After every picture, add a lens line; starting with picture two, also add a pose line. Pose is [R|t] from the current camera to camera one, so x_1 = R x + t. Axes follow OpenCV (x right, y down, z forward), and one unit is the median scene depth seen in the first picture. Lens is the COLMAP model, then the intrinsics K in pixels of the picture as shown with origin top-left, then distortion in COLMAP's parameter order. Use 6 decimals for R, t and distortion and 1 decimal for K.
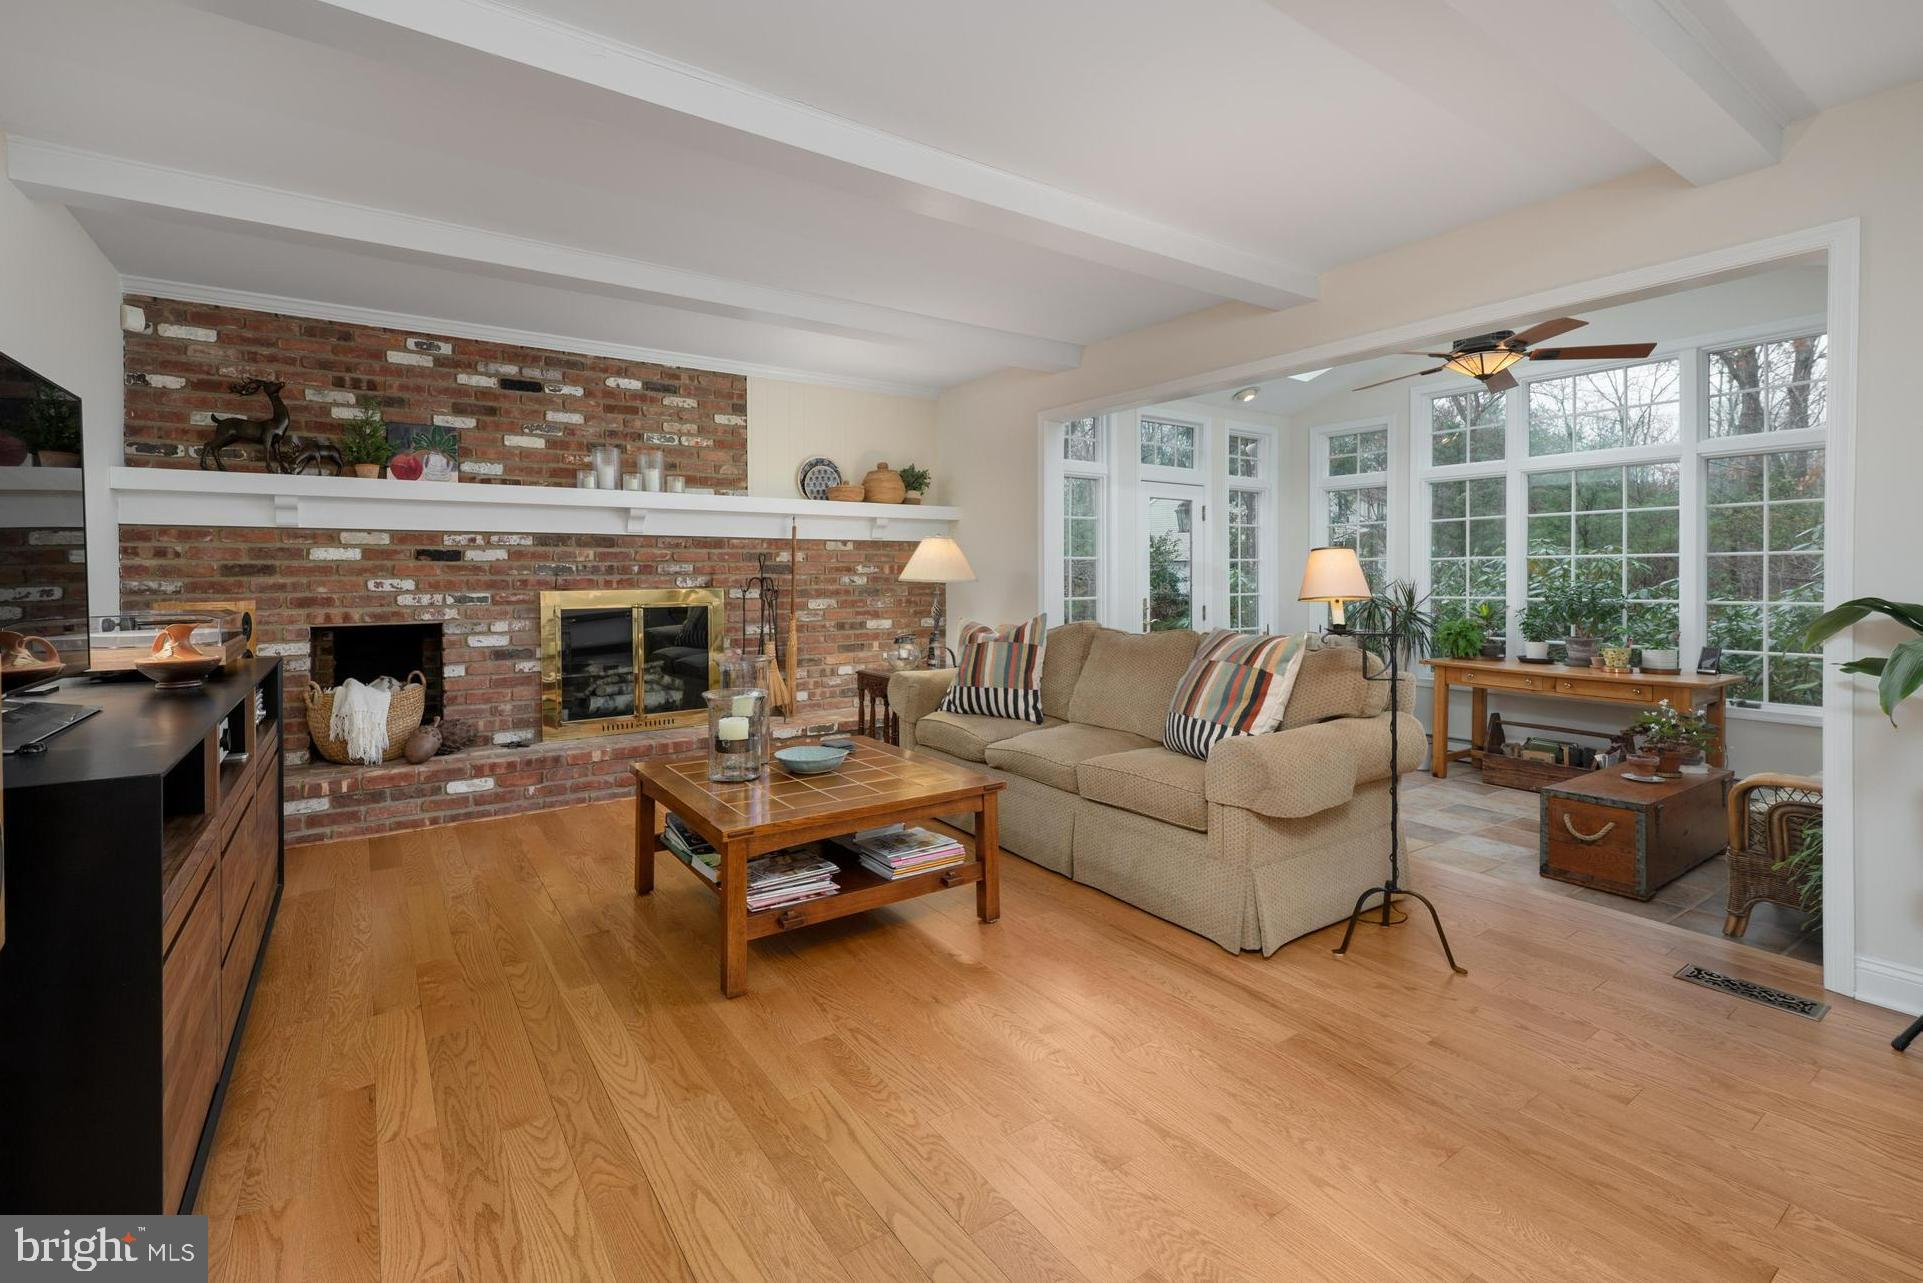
lens RADIAL K [[836.6, 0, 920.4], [0, 836.6, 577.3], [0, 0, 1]] dist [-0.001940, 0.000252]
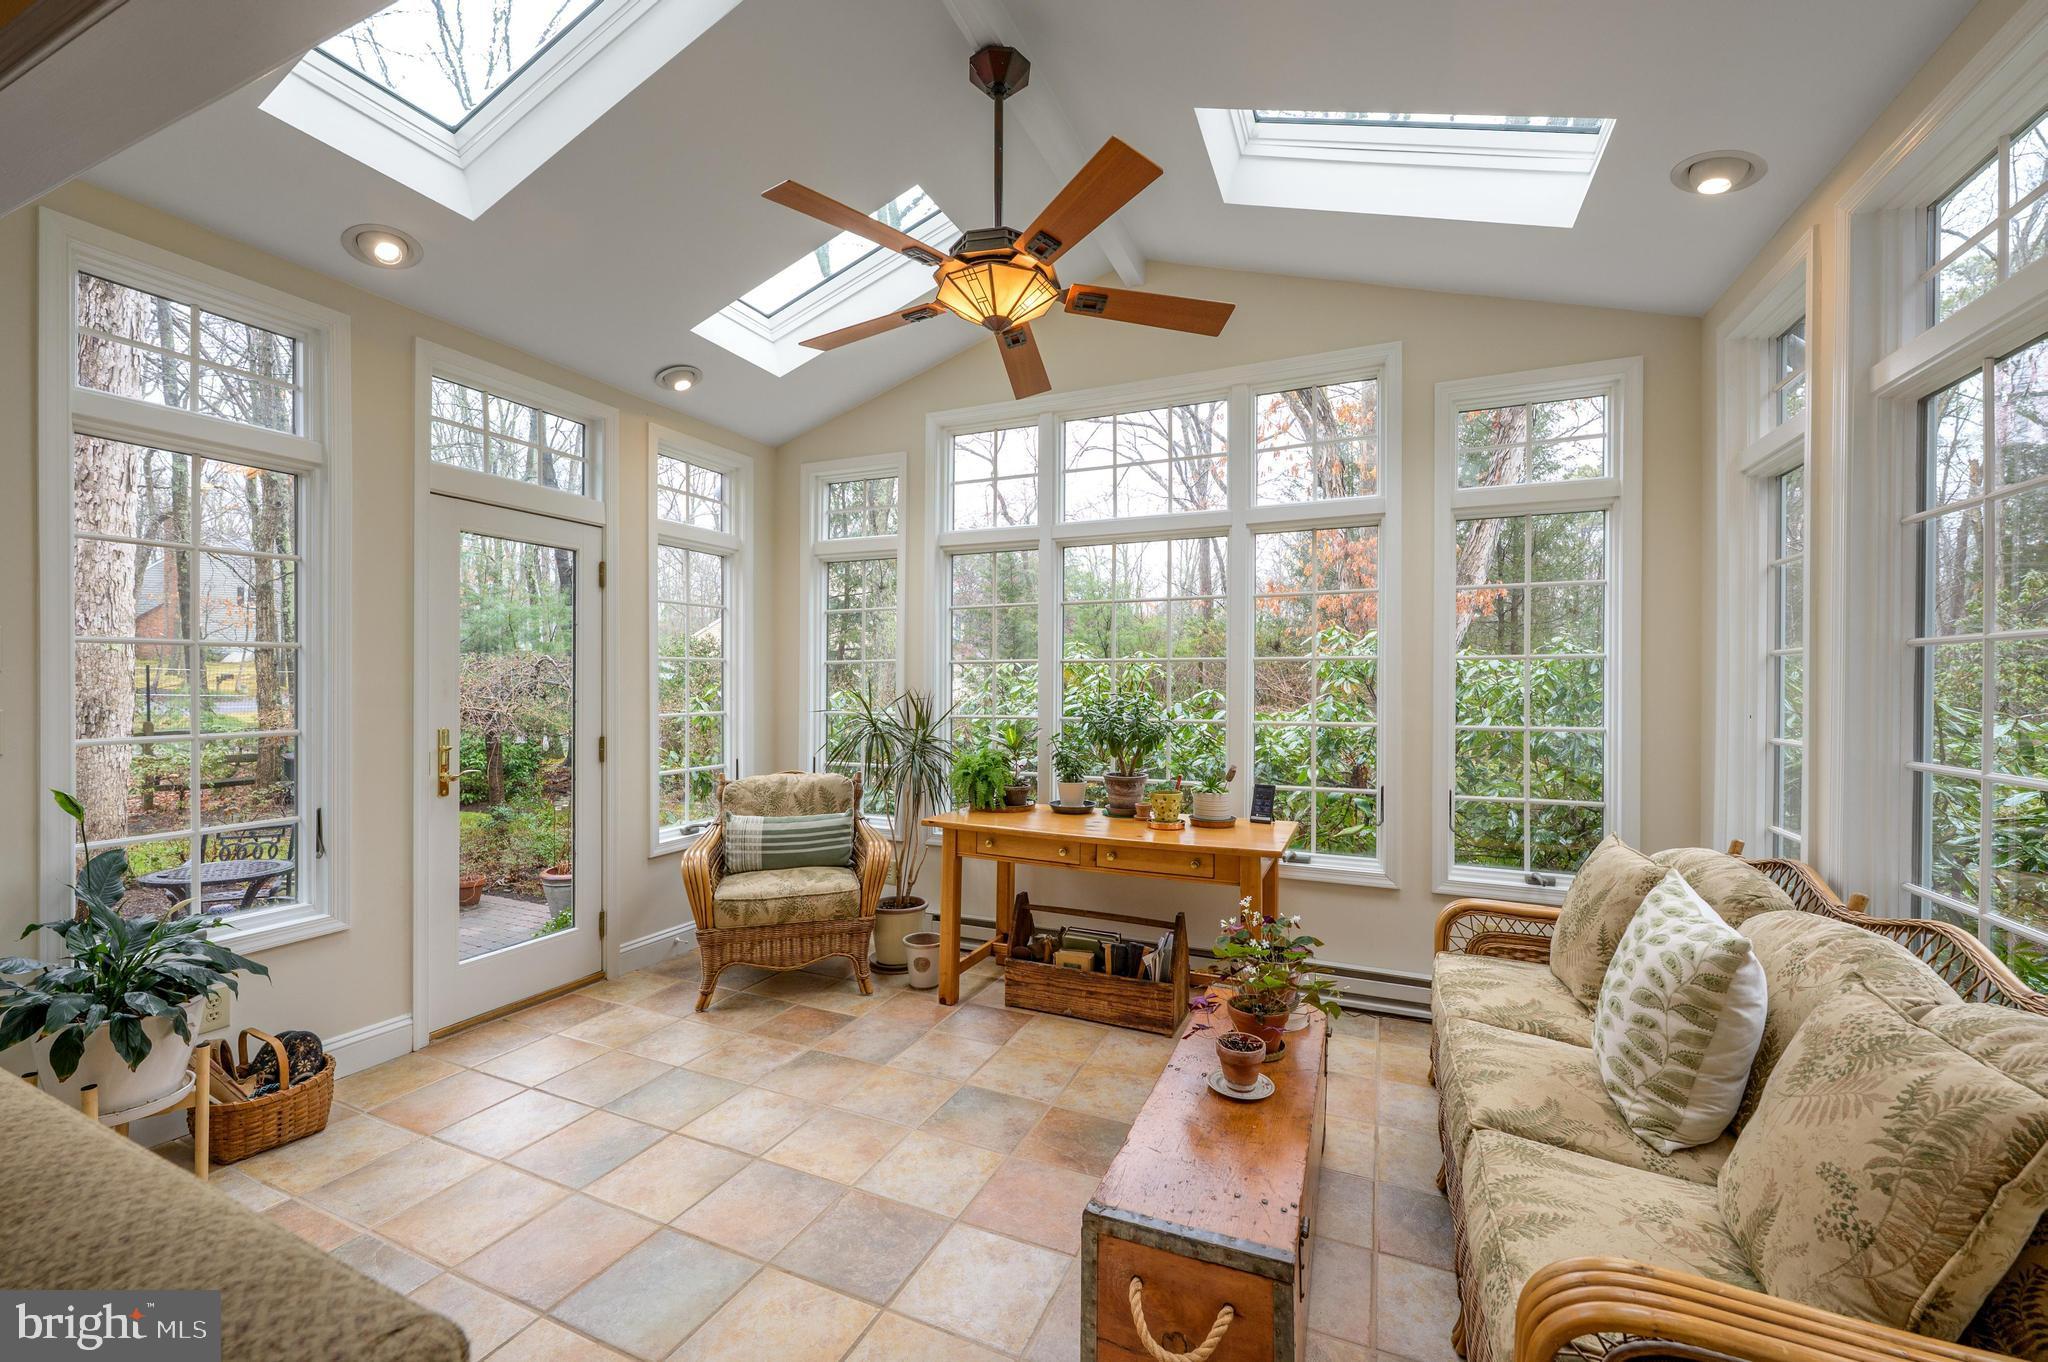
lens RADIAL K [[810.2, 0, 1019.5], [0, 810.2, 685.0], [0, 0, 1]] dist [-0.000003, -0.000009]
pose [[0.839813, 0.003439, 0.542864, 0.357654], [-0.003441, 0.999994, -0.001011, -0.002517], [-0.542864, -0.001019, 0.839820, 0.488947]]
